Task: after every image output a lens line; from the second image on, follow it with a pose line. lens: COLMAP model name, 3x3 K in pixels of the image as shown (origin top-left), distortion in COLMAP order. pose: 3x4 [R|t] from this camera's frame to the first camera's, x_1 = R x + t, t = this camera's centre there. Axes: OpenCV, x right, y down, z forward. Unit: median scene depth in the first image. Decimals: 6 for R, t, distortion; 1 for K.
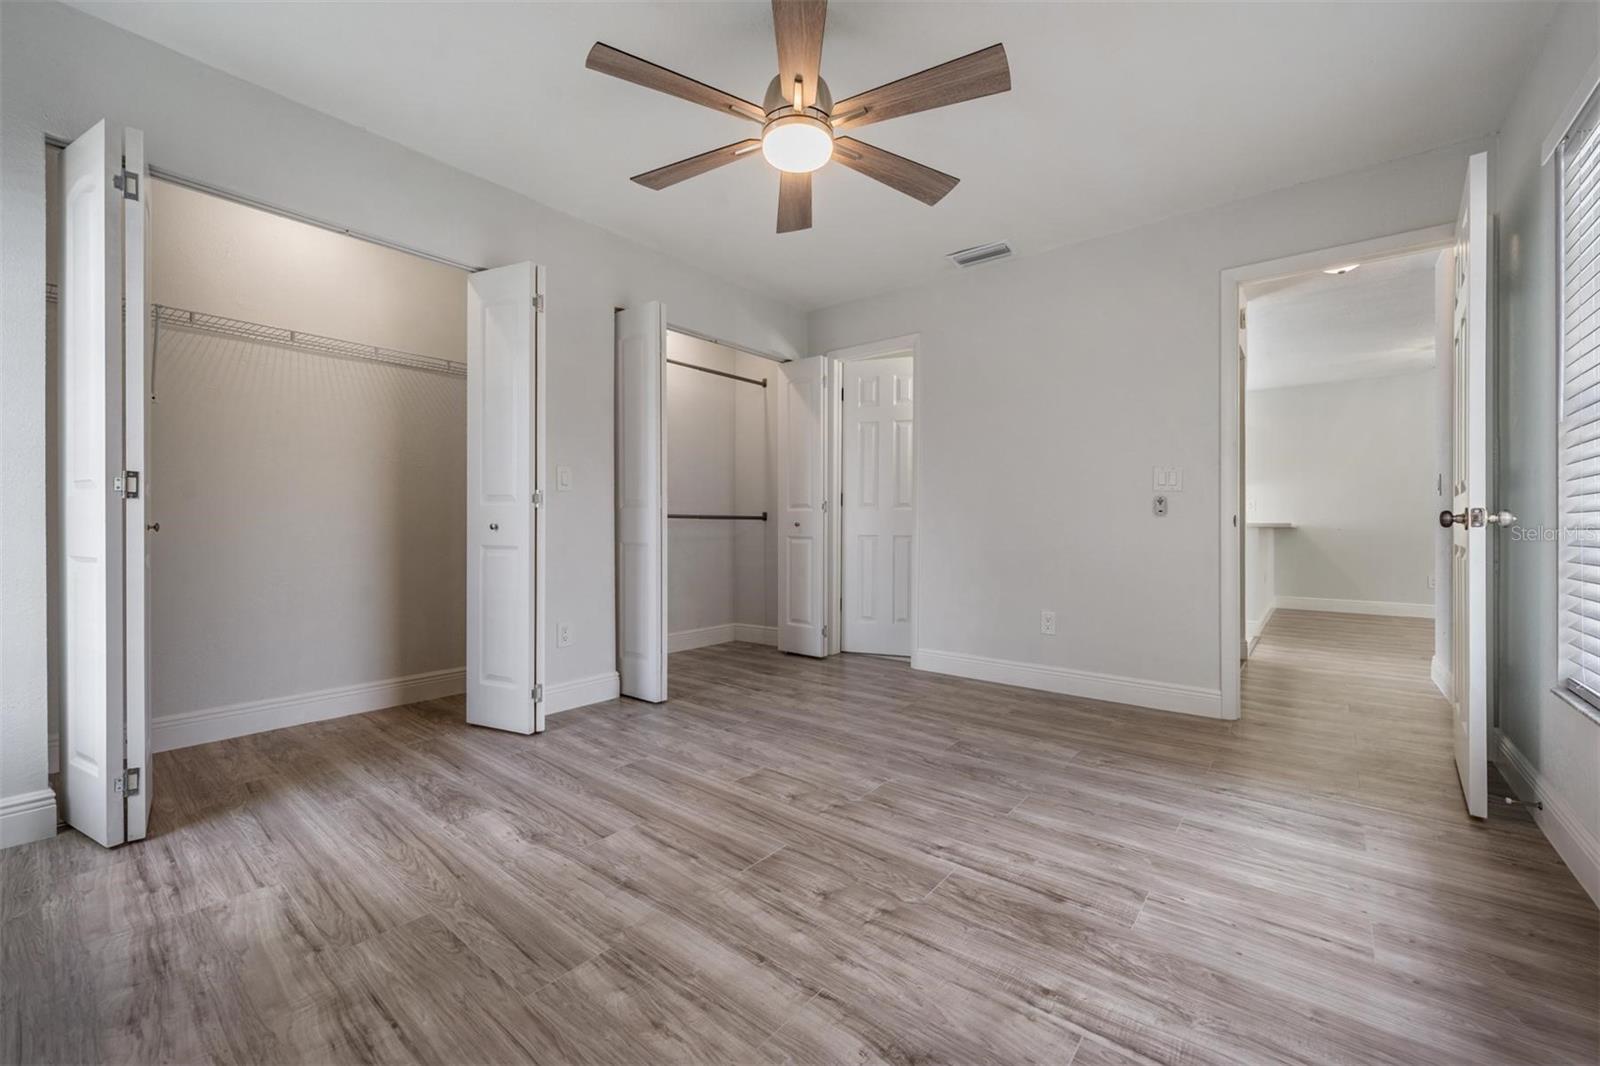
lens RADIAL K [[639.0, 0, 806.6], [0, 639.0, 510.8], [0, 0, 1]] dist [-0.001345, 0.000135]
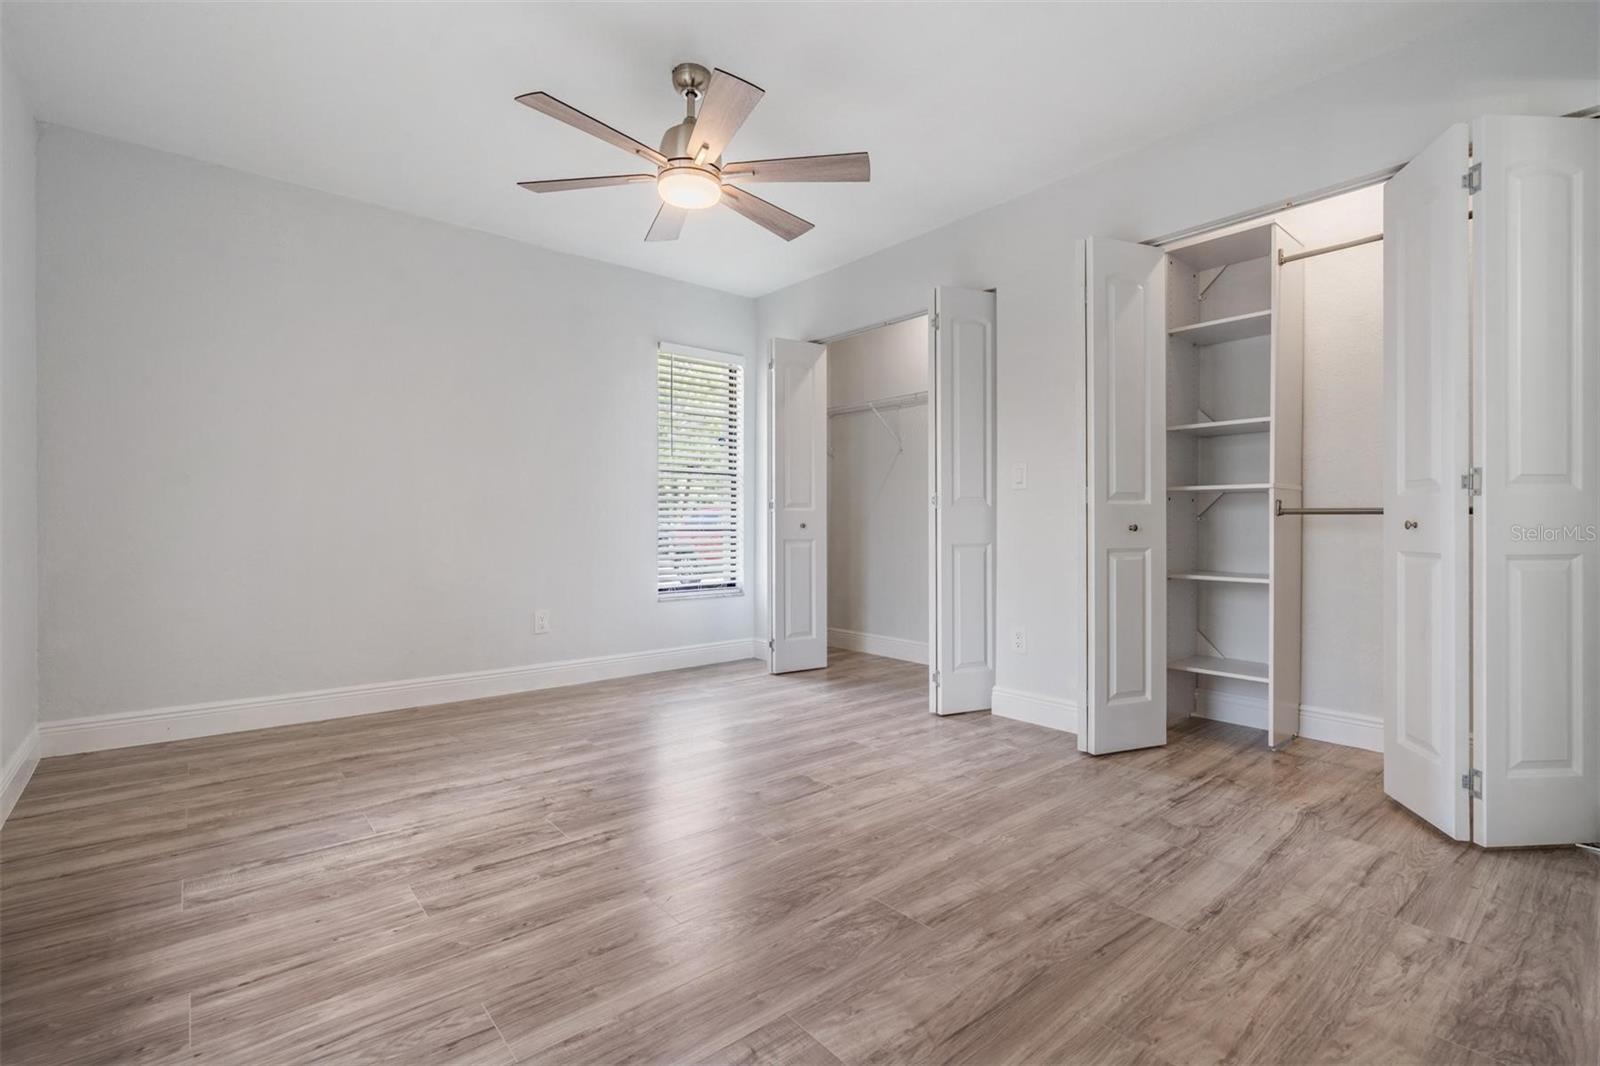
lens RADIAL K [[706.9, 0, 791.8], [0, 706.9, 508.7], [0, 0, 1]] dist [0.000427, -0.000177]
pose [[-0.183328, -0.022081, -0.982804, 1.259484], [0.017105, 0.999525, -0.025647, 0.027998], [0.982903, -0.021513, -0.182863, 1.478213]]
